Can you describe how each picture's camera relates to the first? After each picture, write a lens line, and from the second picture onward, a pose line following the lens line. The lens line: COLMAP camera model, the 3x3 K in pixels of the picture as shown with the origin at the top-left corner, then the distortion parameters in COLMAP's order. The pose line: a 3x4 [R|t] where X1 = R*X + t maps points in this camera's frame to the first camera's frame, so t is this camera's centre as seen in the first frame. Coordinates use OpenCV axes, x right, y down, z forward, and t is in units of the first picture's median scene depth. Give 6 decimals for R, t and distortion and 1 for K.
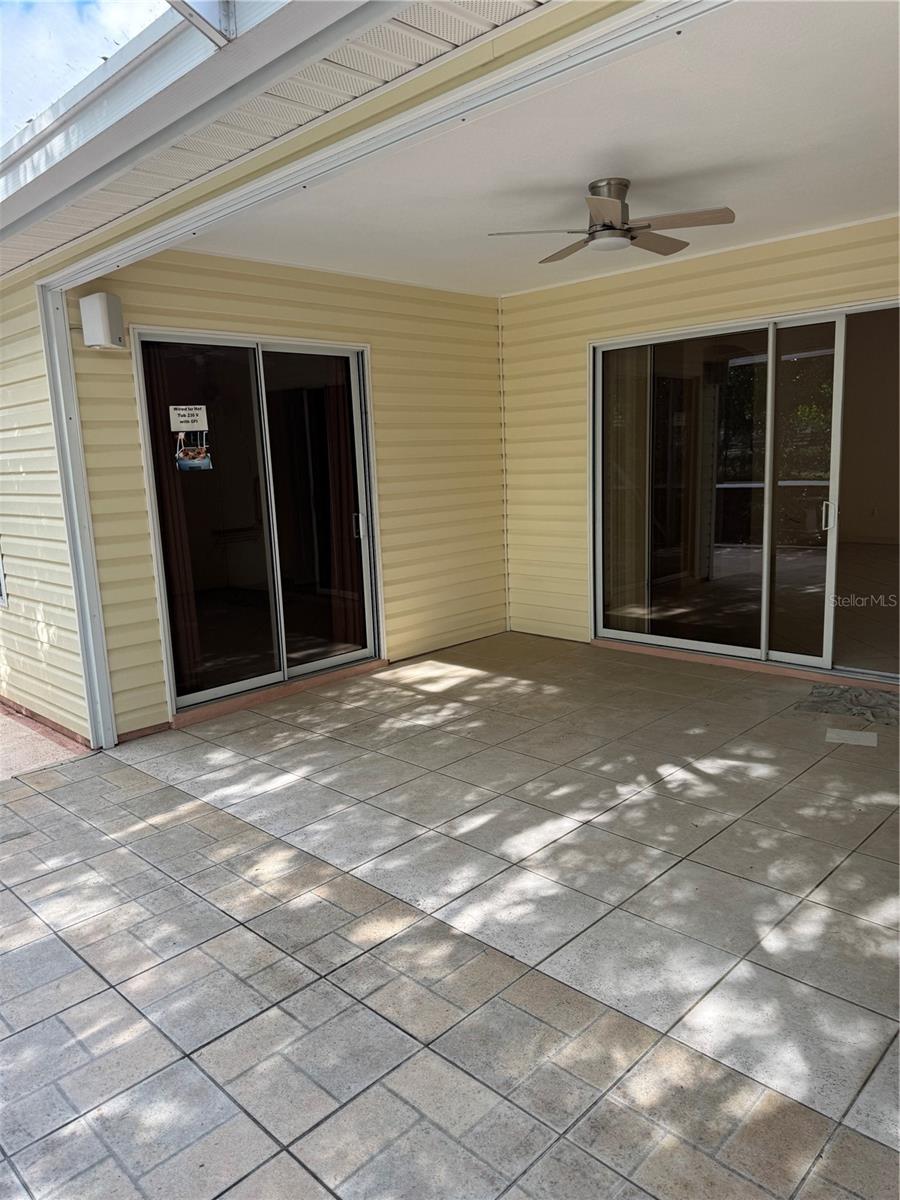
lens RADIAL K [[845.9, 0, 450.0], [0, 845.9, 600.0], [0, 0, 1]] dist [-0.003185, -0.003835]
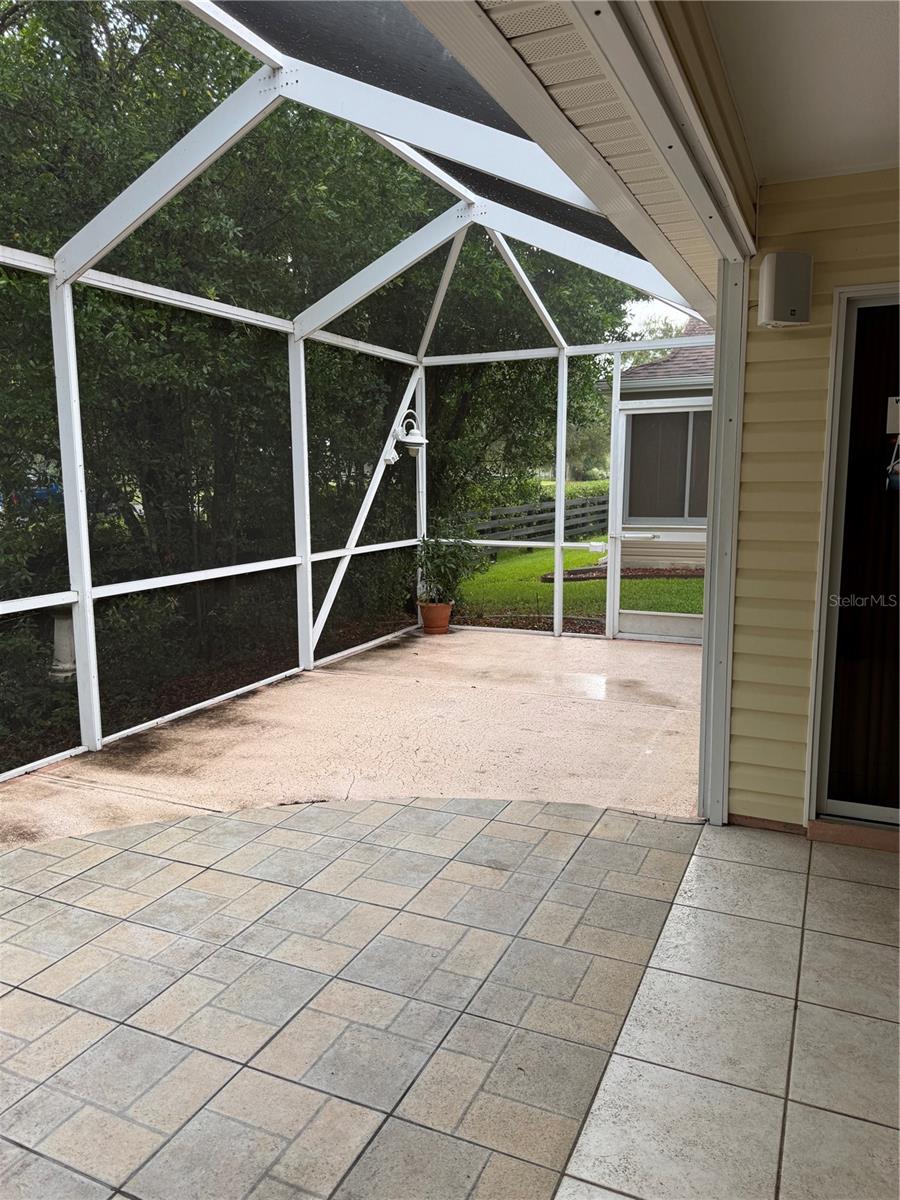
lens RADIAL K [[845.9, 0, 450.0], [0, 845.9, 600.0], [0, 0, 1]] dist [-0.003185, -0.003835]
pose [[0.336906, 0.175404, -0.925056, 0.225456], [-0.169325, 0.977763, 0.123730, -0.093171], [0.926188, 0.114950, 0.359114, 0.444137]]
